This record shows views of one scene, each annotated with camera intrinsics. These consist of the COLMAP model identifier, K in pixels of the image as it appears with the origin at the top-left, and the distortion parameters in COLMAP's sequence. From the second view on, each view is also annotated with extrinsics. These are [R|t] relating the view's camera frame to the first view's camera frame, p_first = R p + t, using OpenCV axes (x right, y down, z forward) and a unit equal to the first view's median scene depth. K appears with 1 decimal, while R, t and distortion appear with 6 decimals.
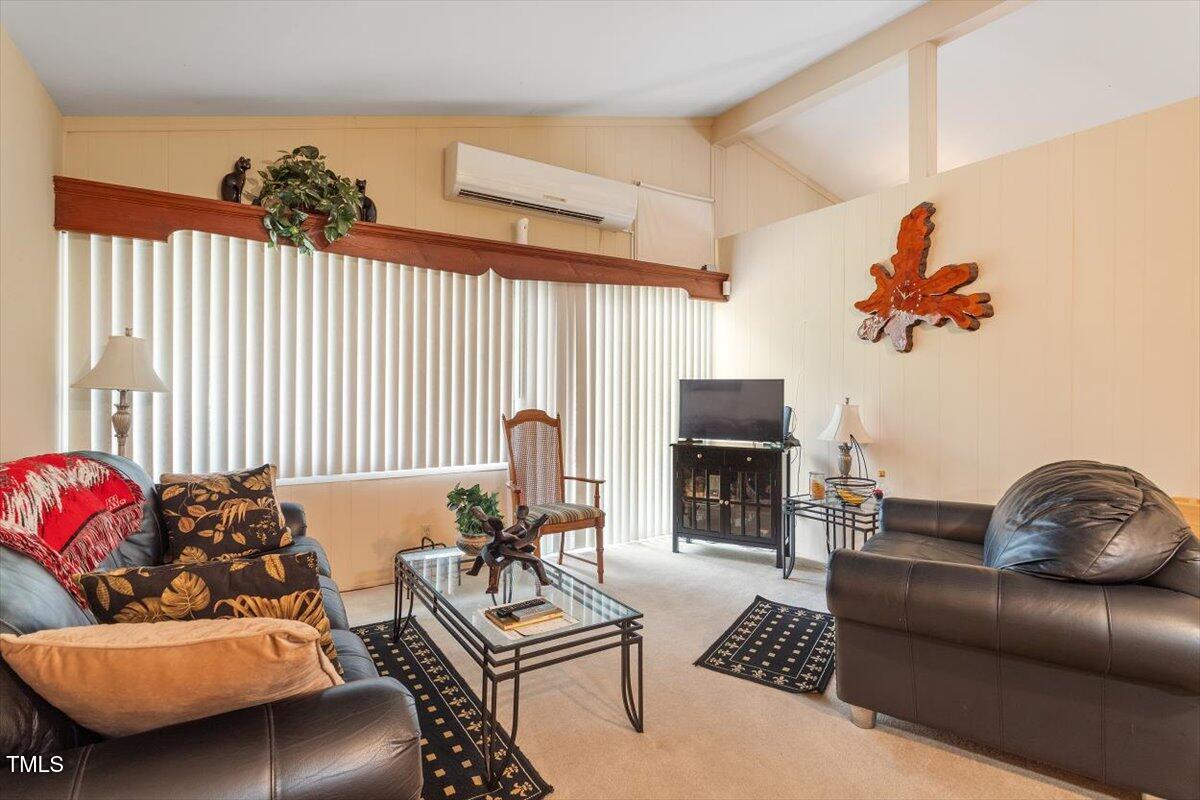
lens RADIAL K [[577.2, 0, 593.6], [0, 577.2, 386.5], [0, 0, 1]] dist [0.003538, 0.001051]
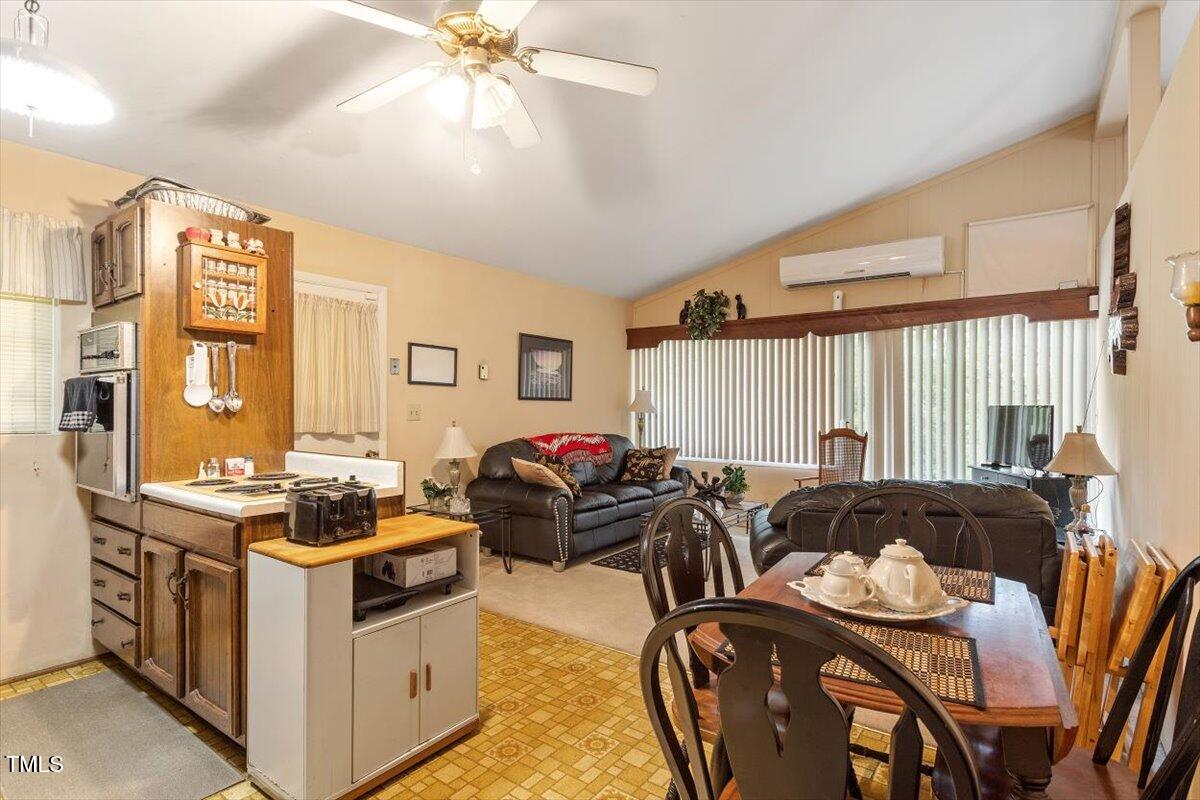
lens RADIAL K [[593.5, 0, 591.1], [0, 593.5, 405.0], [0, 0, 1]] dist [0.003057, 0.000787]
pose [[0.362482, -0.005725, -0.931973, 1.043330], [-0.002768, 0.999970, -0.007219, -0.004705], [0.931987, 0.005196, 0.362455, -0.074603]]
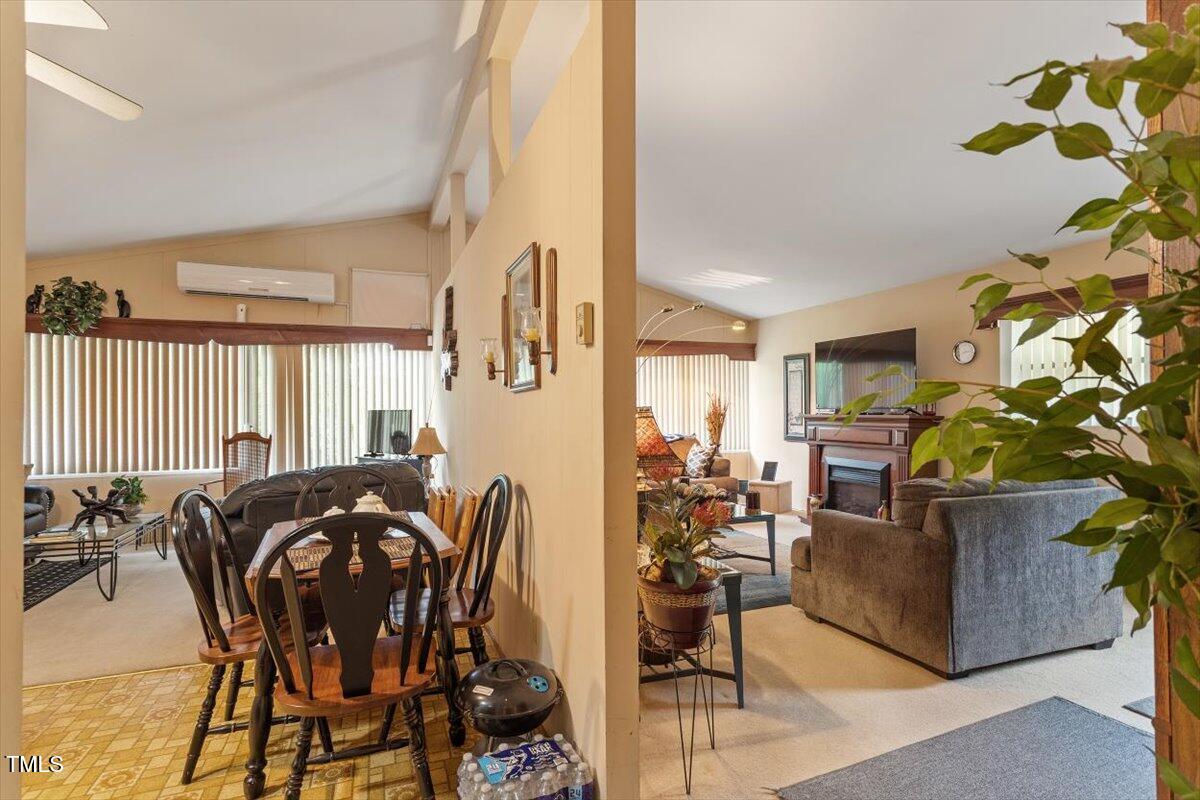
lens RADIAL K [[588.7, 0, 595.7], [0, 588.7, 405.8], [0, 0, 1]] dist [0.010923, 0.000440]
pose [[0.980767, -0.012301, -0.194797, 1.124677], [0.010960, 0.999908, -0.007958, -0.006722], [0.194877, 0.005670, 0.980811, -0.334969]]
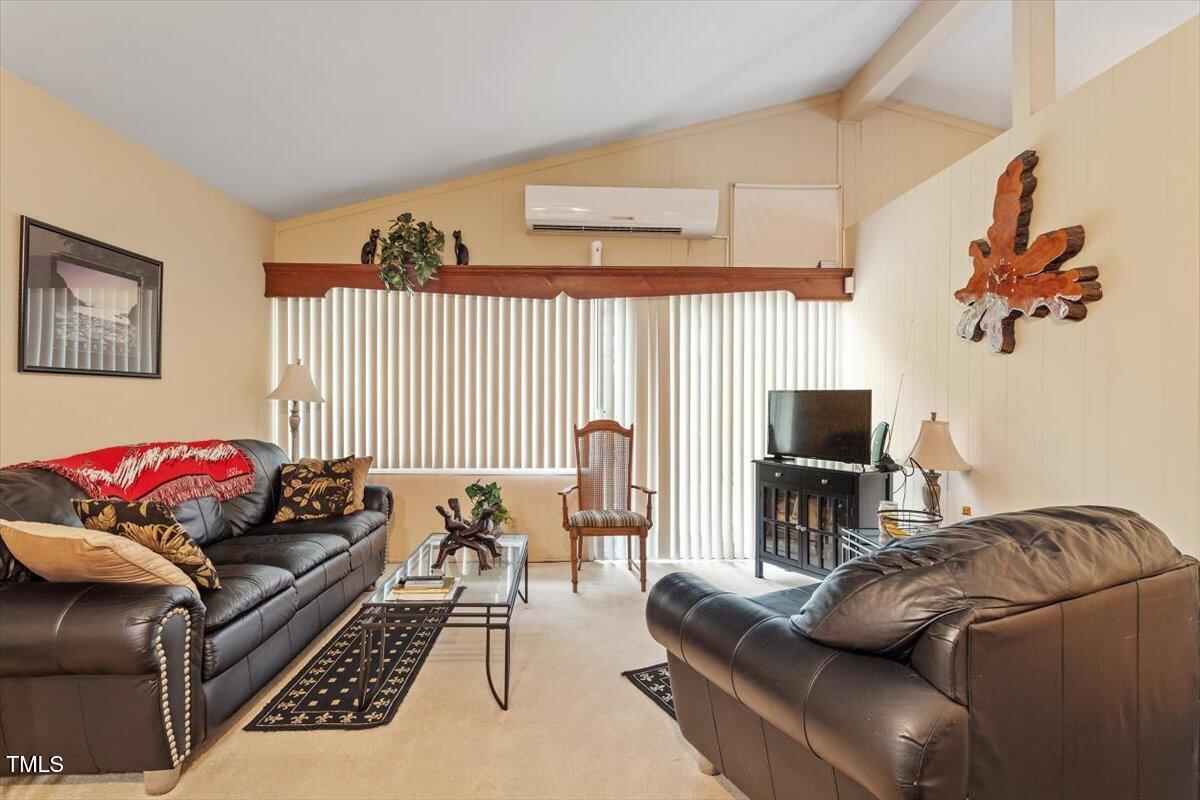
lens RADIAL K [[583.1, 0, 593.7], [0, 583.1, 397.4], [0, 0, 1]] dist [0.001555, 0.000366]
pose [[0.863711, -0.000569, -0.503988, 0.440131], [-0.000052, 0.999999, -0.001219, -0.000259], [0.503988, 0.001079, 0.863710, 0.065211]]
